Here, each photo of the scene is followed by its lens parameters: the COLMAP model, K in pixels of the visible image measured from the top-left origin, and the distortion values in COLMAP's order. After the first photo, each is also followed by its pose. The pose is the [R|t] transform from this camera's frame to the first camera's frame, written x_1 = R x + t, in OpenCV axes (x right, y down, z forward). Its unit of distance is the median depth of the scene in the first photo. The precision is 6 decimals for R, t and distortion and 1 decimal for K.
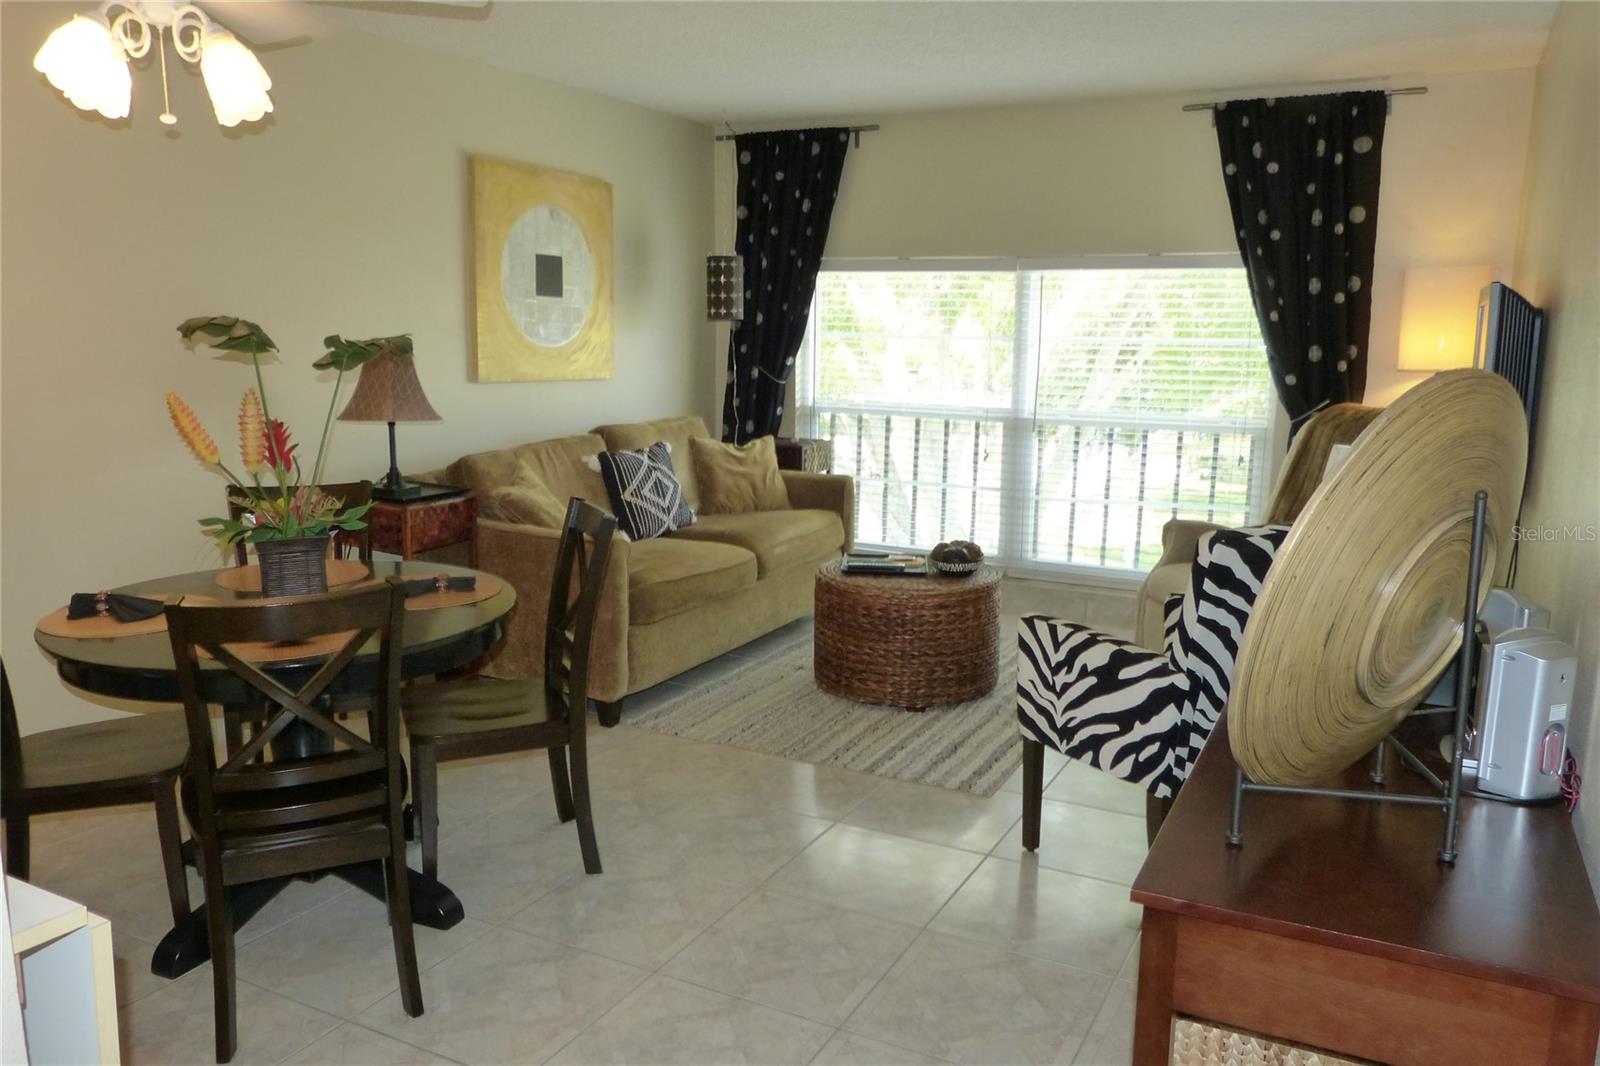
lens RADIAL K [[1188.7, 0, 811.6], [0, 1188.7, 530.3], [0, 0, 1]] dist [-0.012222, 0.013449]
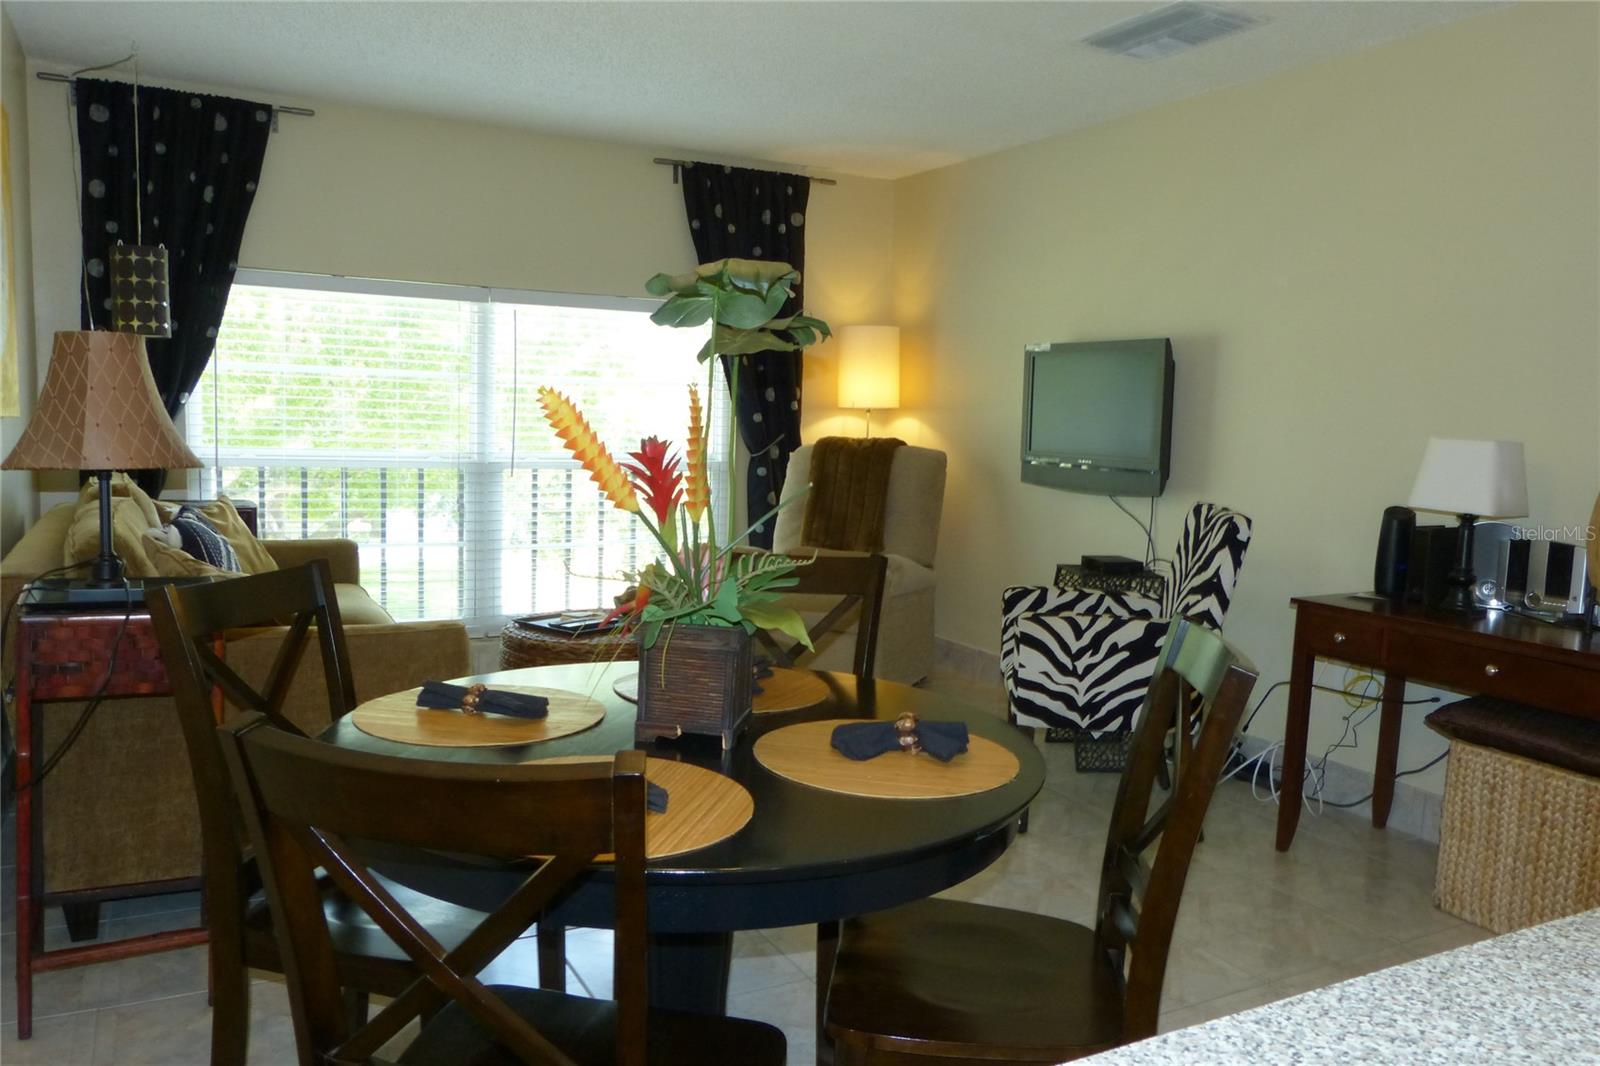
lens RADIAL K [[1184.6, 0, 797.7], [0, 1184.6, 547.6], [0, 0, 1]] dist [-0.002244, 0.007639]
pose [[0.563154, -0.091945, 0.821221, -0.584071], [0.123989, 0.991942, 0.026034, -0.032261], [-0.816997, 0.087161, 0.570016, 0.380225]]
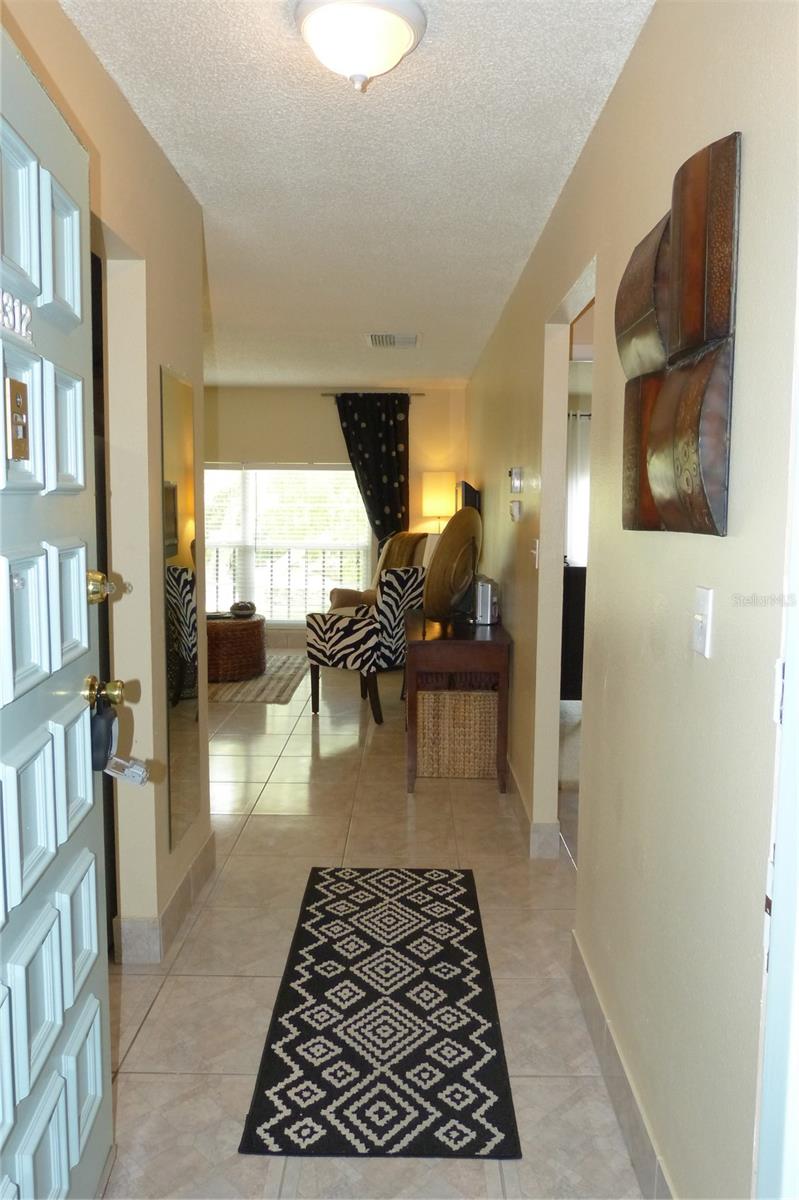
lens RADIAL K [[891.5, 0, 394.5], [0, 891.5, 606.1], [0, 0, 1]] dist [-0.012222, 0.013449]
pose [[0.894170, -0.057177, 0.444062, -0.336437], [0.080599, 0.996165, -0.034031, 0.093044], [-0.440414, 0.066220, 0.895349, -0.512074]]
